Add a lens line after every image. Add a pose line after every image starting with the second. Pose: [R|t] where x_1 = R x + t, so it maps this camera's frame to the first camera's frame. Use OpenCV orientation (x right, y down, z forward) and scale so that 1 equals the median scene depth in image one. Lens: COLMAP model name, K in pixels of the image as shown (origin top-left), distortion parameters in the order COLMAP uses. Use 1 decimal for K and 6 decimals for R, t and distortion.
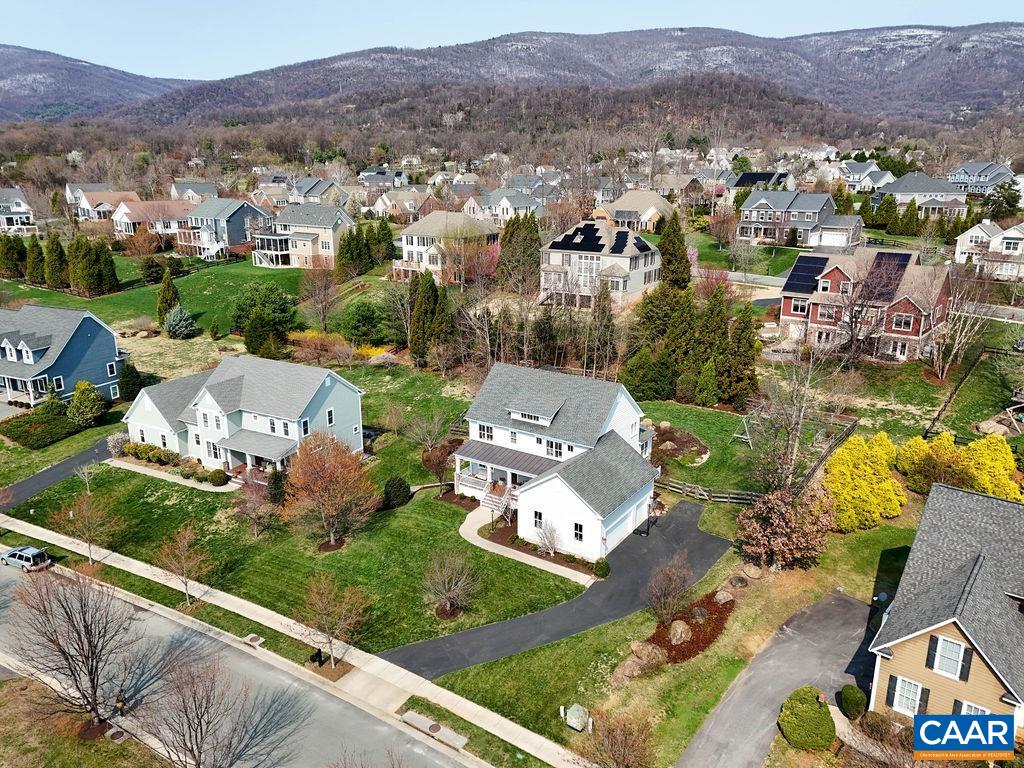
lens RADIAL K [[738.6, 0, 507.5], [0, 738.6, 377.5], [0, 0, 1]] dist [0.061644, -0.042634]
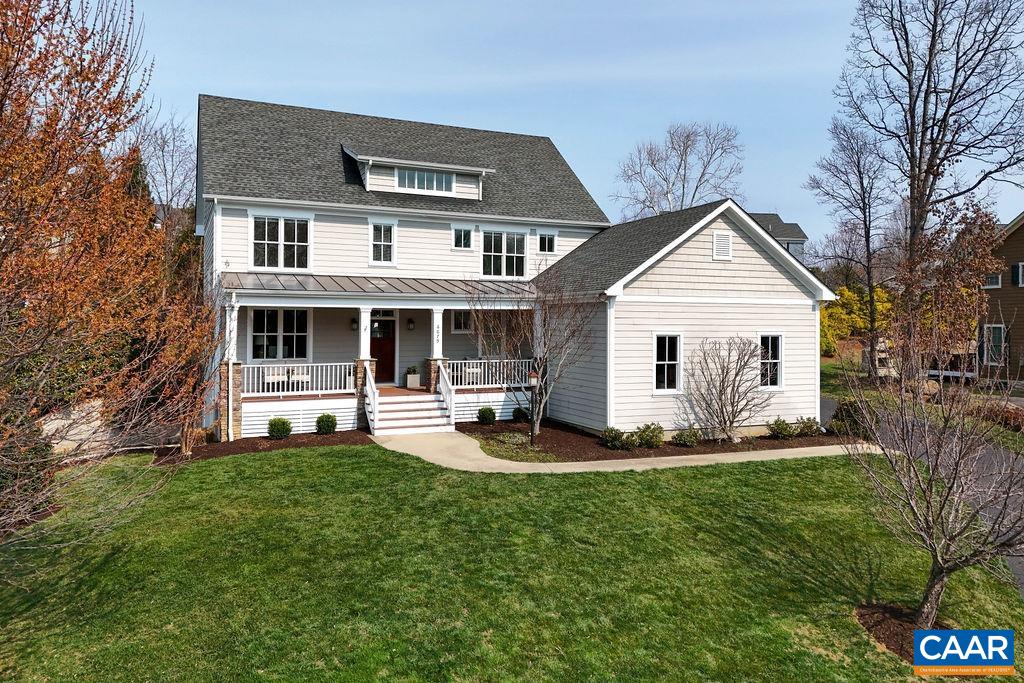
lens RADIAL K [[742.5, 0, 518.0], [0, 742.5, 333.9], [0, 0, 1]] dist [0.045301, -0.014997]
pose [[0.527181, -0.007569, 0.849720, -0.256327], [0.229083, 0.964203, -0.133539, 0.182106], [-0.818292, 0.265056, 0.510043, 0.758225]]
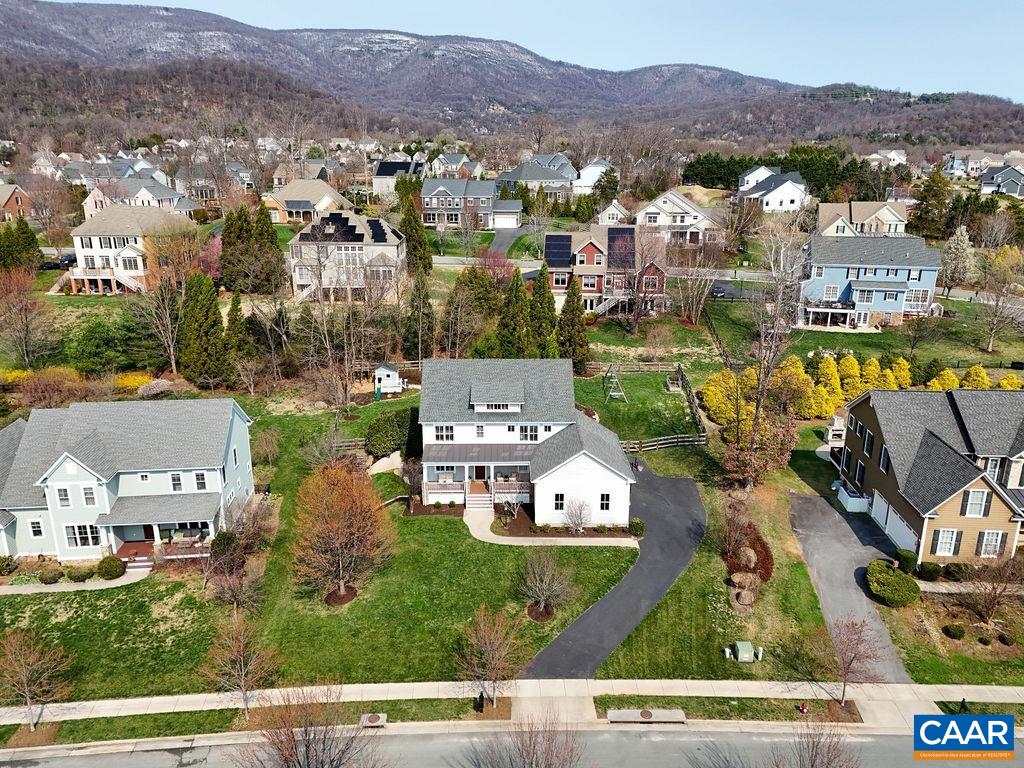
lens RADIAL K [[738.6, 0, 508.5], [0, 738.6, 387.5], [0, 0, 1]] dist [0.061644, -0.042634]
pose [[0.828491, -0.165367, 0.535029, -0.456170], [0.153206, 0.985888, 0.067478, -0.033676], [-0.538638, 0.026065, 0.842134, 0.164325]]
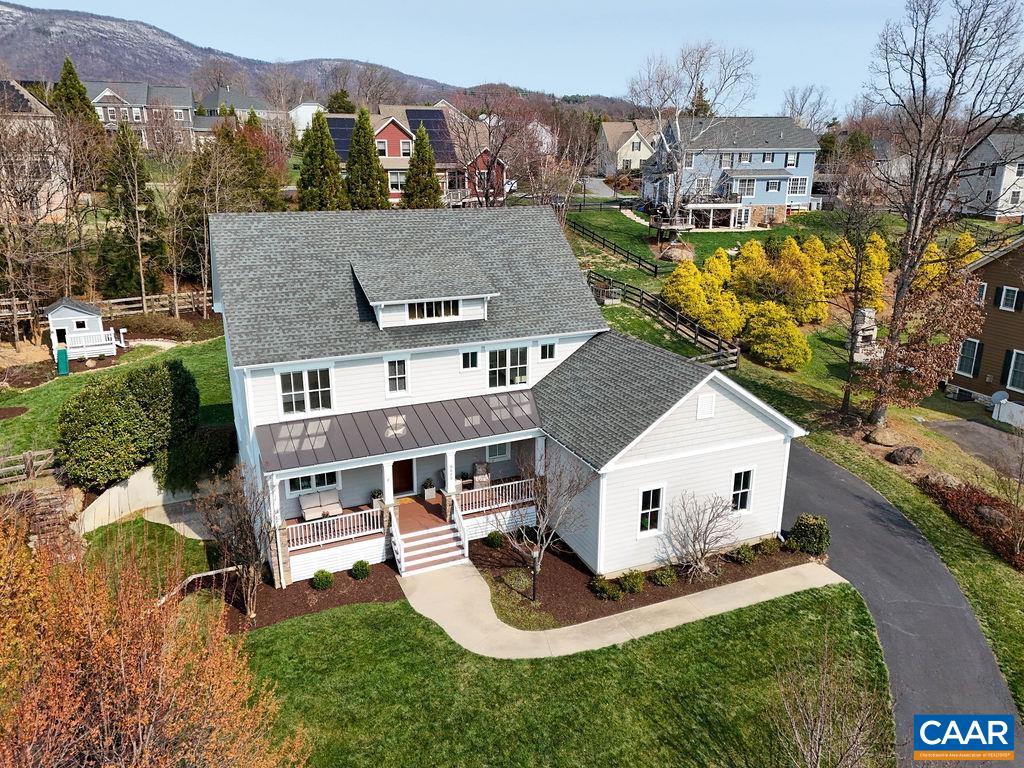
lens RADIAL K [[738.6, 0, 518.0], [0, 738.6, 392.4], [0, 0, 1]] dist [0.061644, -0.042634]
pose [[0.525471, -0.259065, 0.810411, -0.269318], [0.230321, 0.960263, 0.157628, 0.042202], [-0.819043, 0.103826, 0.564259, 0.713612]]
